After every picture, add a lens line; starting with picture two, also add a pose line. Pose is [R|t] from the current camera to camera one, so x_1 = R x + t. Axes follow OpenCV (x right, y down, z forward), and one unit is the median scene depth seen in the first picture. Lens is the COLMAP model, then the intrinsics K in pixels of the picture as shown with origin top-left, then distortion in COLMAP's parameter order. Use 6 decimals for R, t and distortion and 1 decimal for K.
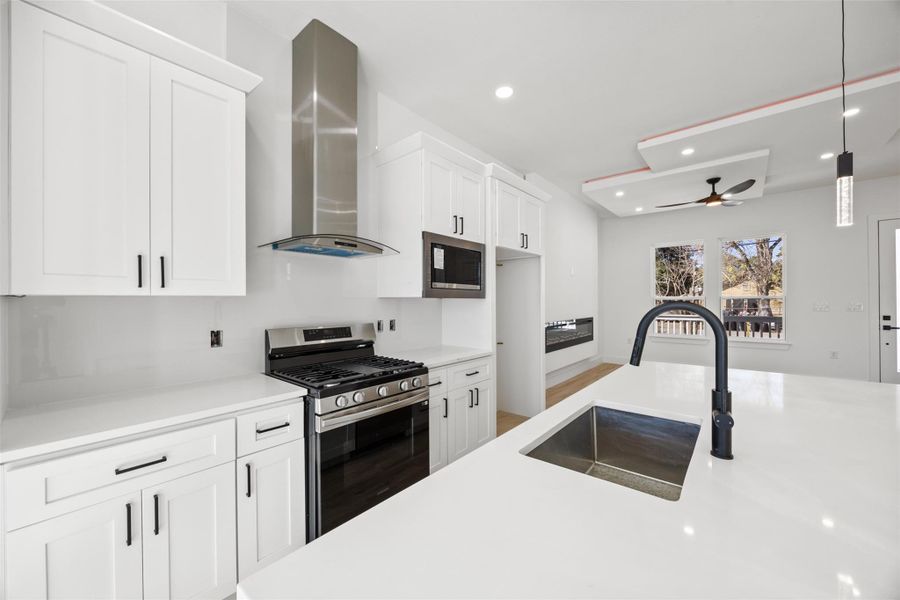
lens RADIAL K [[345.1, 0, 454.8], [0, 345.1, 301.8], [0, 0, 1]] dist [-0.000608, -0.000237]
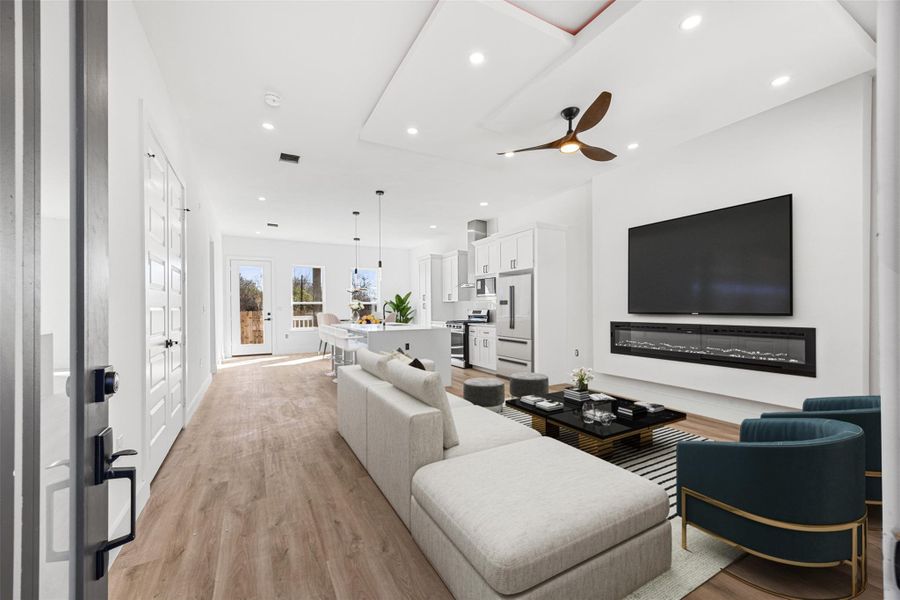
lens RADIAL K [[380.6, 0, 445.1], [0, 380.6, 310.4], [0, 0, 1]] dist [-0.000379, -0.000084]
pose [[-0.335781, 0.014290, -0.941832, 2.580710], [0.005284, 0.999898, 0.013288, 0.026781], [0.941925, -0.000515, -0.335823, 1.656083]]
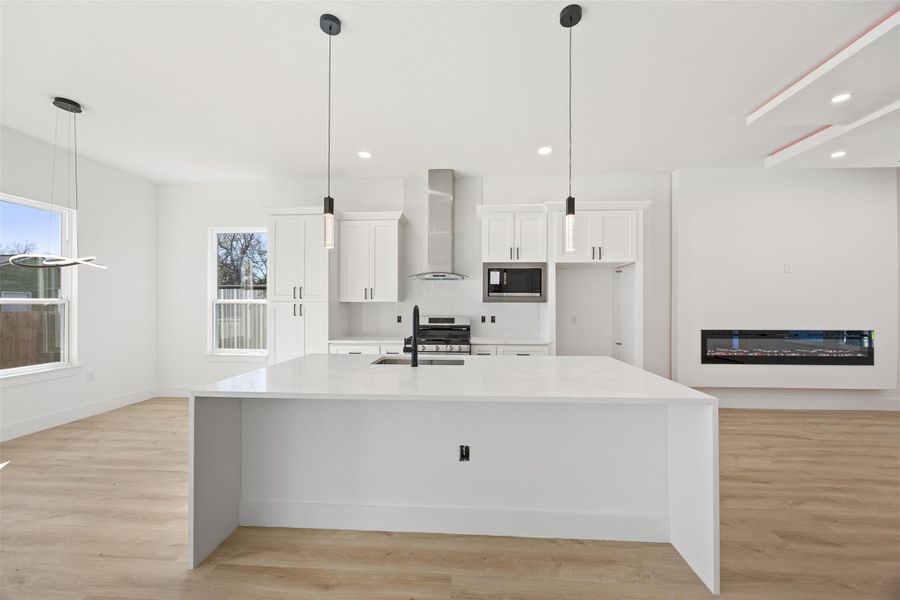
lens RADIAL K [[345.1, 0, 454.8], [0, 345.1, 301.8], [0, 0, 1]] dist [-0.000608, -0.000237]
pose [[0.594890, 0.000191, -0.803807, 1.115852], [-0.004918, 0.999982, -0.003402, -0.007439], [0.803792, 0.005977, 0.594880, -0.099424]]
